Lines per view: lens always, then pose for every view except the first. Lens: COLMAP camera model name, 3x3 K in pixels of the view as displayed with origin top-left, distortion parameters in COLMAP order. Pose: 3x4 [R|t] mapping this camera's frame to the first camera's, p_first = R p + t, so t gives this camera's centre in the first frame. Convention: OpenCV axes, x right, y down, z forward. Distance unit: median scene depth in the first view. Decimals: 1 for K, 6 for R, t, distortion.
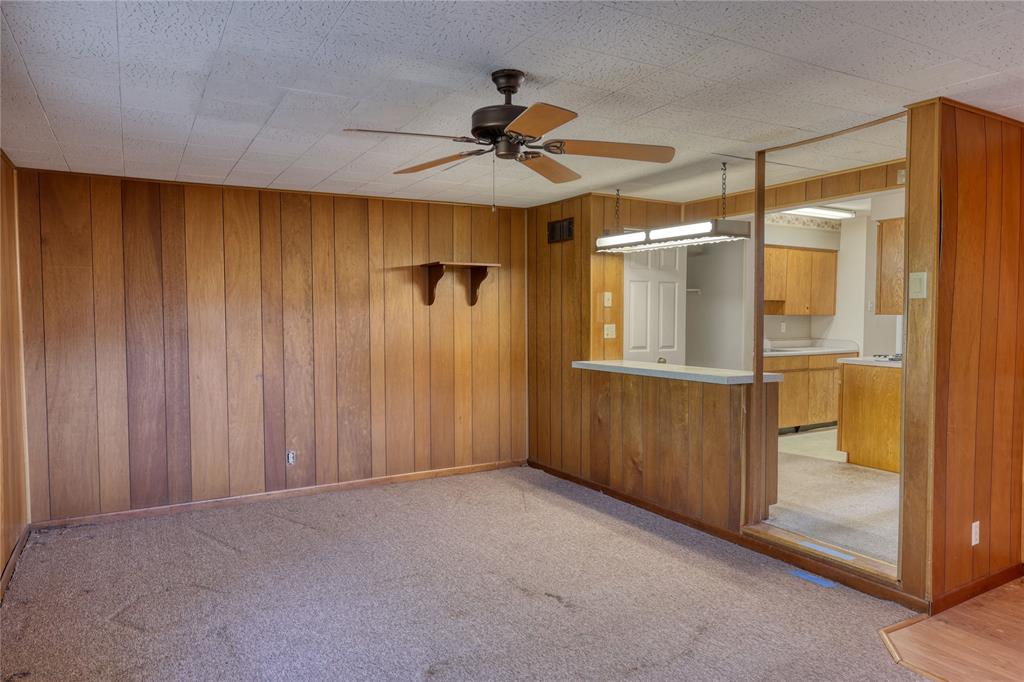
lens RADIAL K [[656.7, 0, 515.7], [0, 656.7, 345.1], [0, 0, 1]] dist [0.016011, -0.011214]
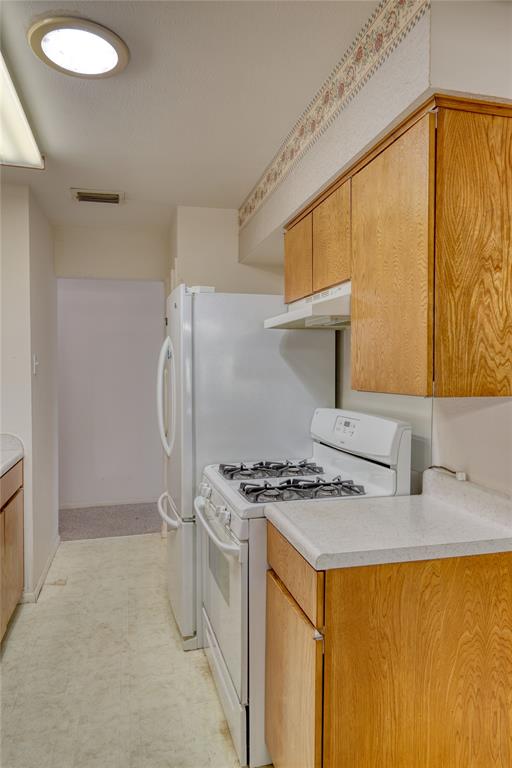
lens RADIAL K [[492.5, 0, 256.8], [0, 492.5, 380.9], [0, 0, 1]] dist [0.016011, -0.011214]
pose [[0.280657, -0.026062, 0.959454, 0.303061], [0.045622, 0.998864, 0.013787, -0.062421], [-0.958723, 0.039902, 0.281527, 1.035431]]
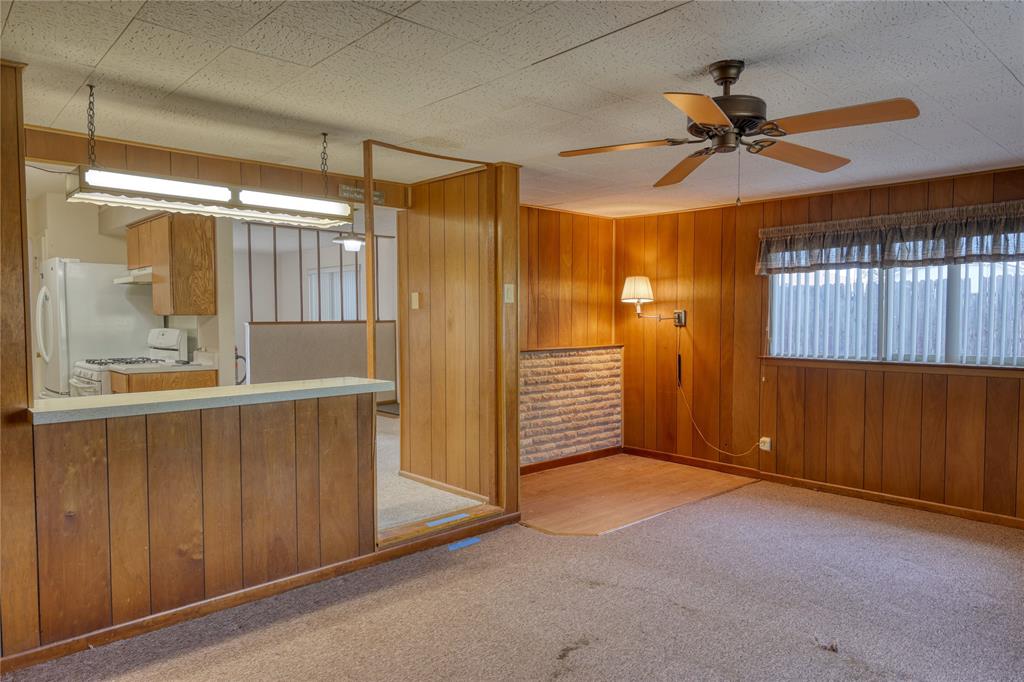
lens RADIAL K [[656.7, 0, 515.7], [0, 656.7, 347.1], [0, 0, 1]] dist [0.016011, -0.011214]
pose [[-0.211122, -0.047633, 0.976298, -0.445614], [0.046365, 0.997200, 0.058679, -0.033976], [-0.976359, 0.057654, -0.208323, 0.747504]]
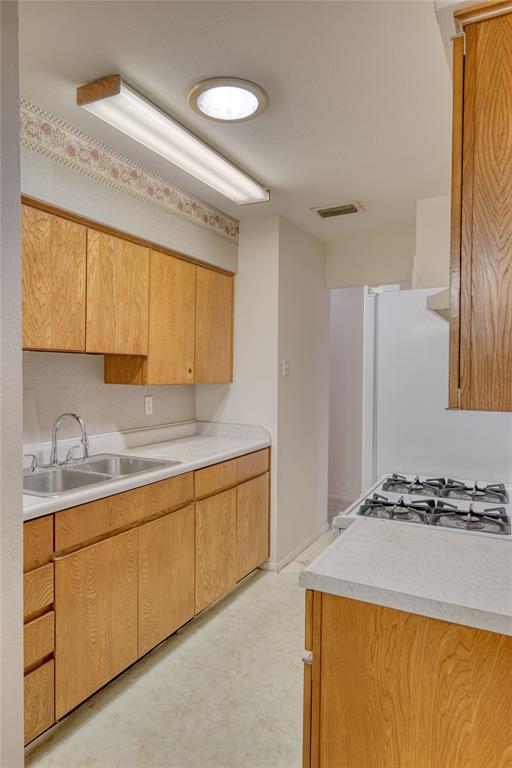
lens RADIAL K [[492.5, 0, 256.4], [0, 492.5, 381.4], [0, 0, 1]] dist [0.016011, -0.011214]
pose [[0.851191, -0.008638, 0.524785, 0.399325], [0.021182, 0.999615, -0.017903, -0.055968], [-0.524429, 0.026355, 0.851046, 0.903106]]
